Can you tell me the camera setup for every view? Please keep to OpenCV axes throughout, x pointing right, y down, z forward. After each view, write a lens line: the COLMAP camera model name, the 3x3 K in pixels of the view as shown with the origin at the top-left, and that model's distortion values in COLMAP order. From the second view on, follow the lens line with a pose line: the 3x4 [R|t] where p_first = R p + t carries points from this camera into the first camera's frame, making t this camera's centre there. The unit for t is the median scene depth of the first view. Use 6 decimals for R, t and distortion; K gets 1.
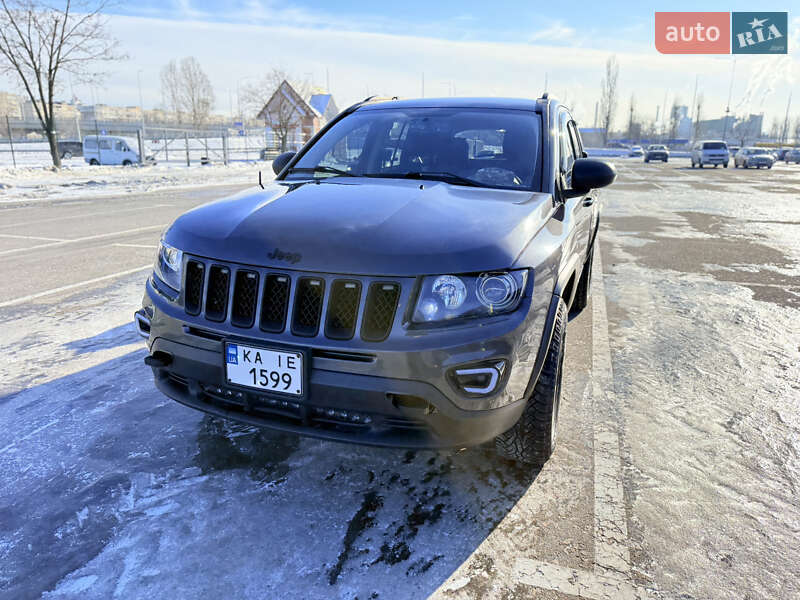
lens RADIAL K [[568.5, 0, 396.6], [0, 568.5, 295.3], [0, 0, 1]] dist [0.013680, -0.003354]
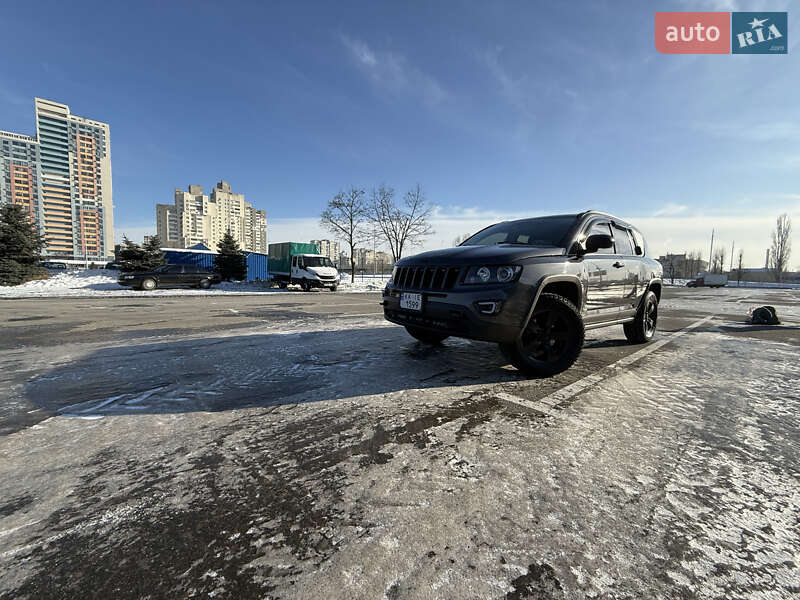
lens RADIAL K [[318.6, 0, 398.7], [0, 318.6, 297.7], [0, 0, 1]] dist [-0.001518, -0.000233]
pose [[0.858376, 0.045227, -0.511024, 0.448781], [-0.144349, 0.977155, -0.155985, 0.331589], [0.492295, 0.207660, 0.845295, -0.272989]]
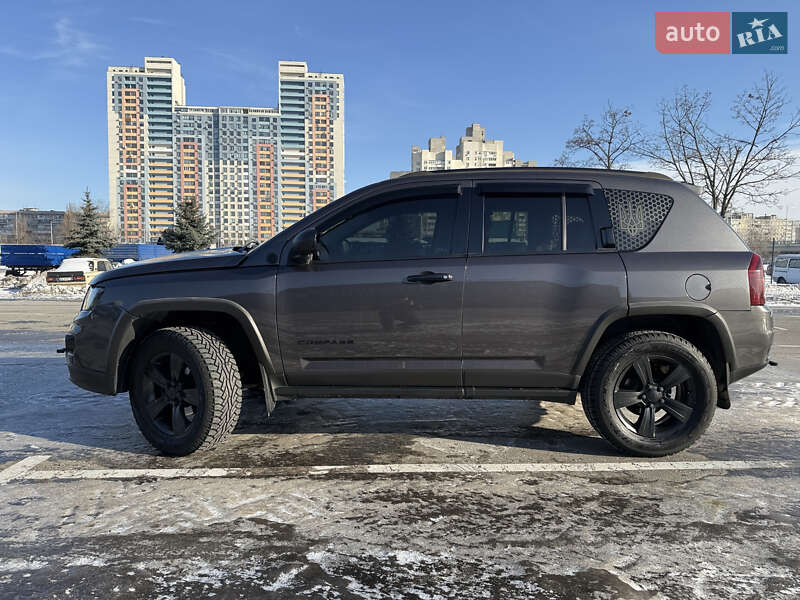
lens RADIAL K [[560.0, 0, 402.3], [0, 560.0, 290.0], [0, 0, 1]] dist [0.113154, -0.168845]
pose [[0.382649, 0.037682, -0.923125, 1.986890], [-0.238445, 0.969346, -0.059270, -0.140740], [0.892594, 0.242795, 0.379904, 1.104183]]
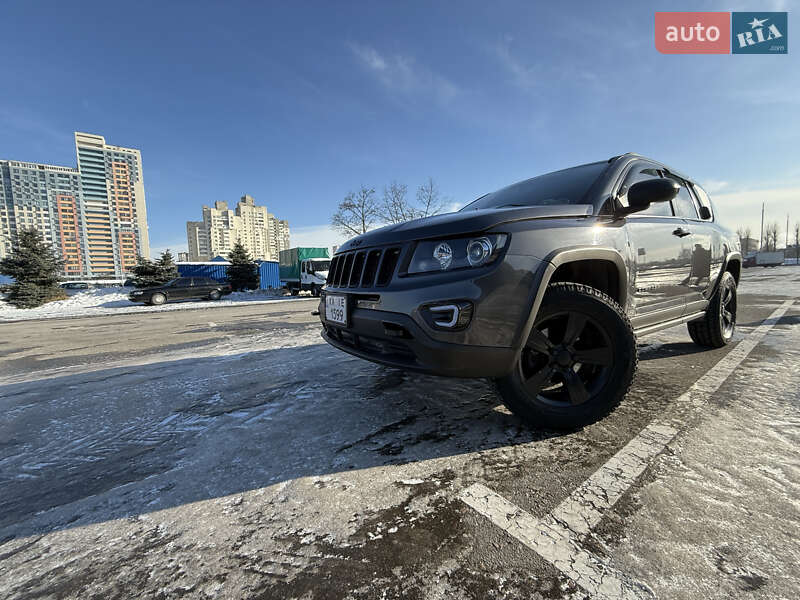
lens RADIAL K [[318.6, 0, 398.7], [0, 318.6, 297.7], [0, 0, 1]] dist [-0.001518, -0.000233]
pose [[0.817502, -0.003287, -0.575917, 0.415458], [-0.100773, 0.983740, -0.148659, 0.202100], [0.567041, 0.179566, 0.803878, 0.336381]]
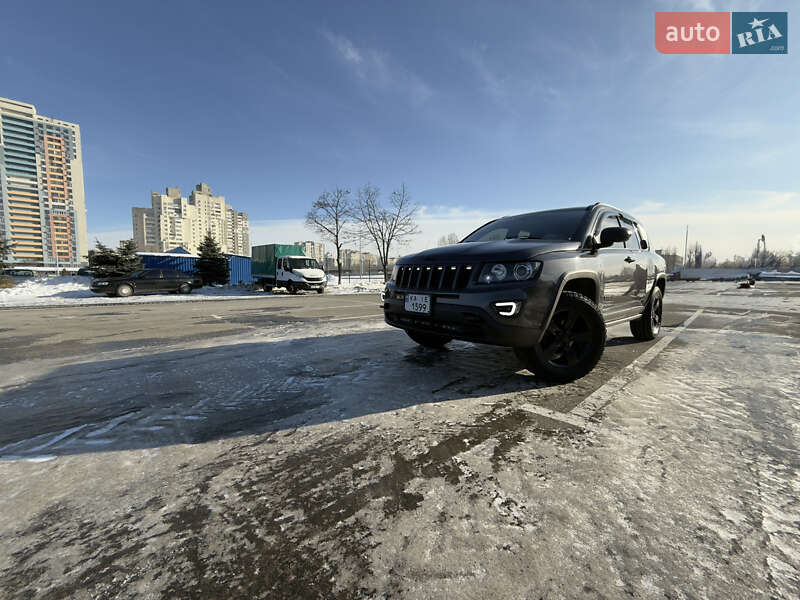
lens RADIAL K [[318.6, 0, 398.7], [0, 318.6, 297.7], [0, 0, 1]] dist [-0.001518, -0.000233]
pose [[0.880172, 0.024170, -0.474038, 0.315727], [-0.114474, 0.980032, -0.162581, 0.312791], [0.460643, 0.197365, 0.865364, -0.194907]]
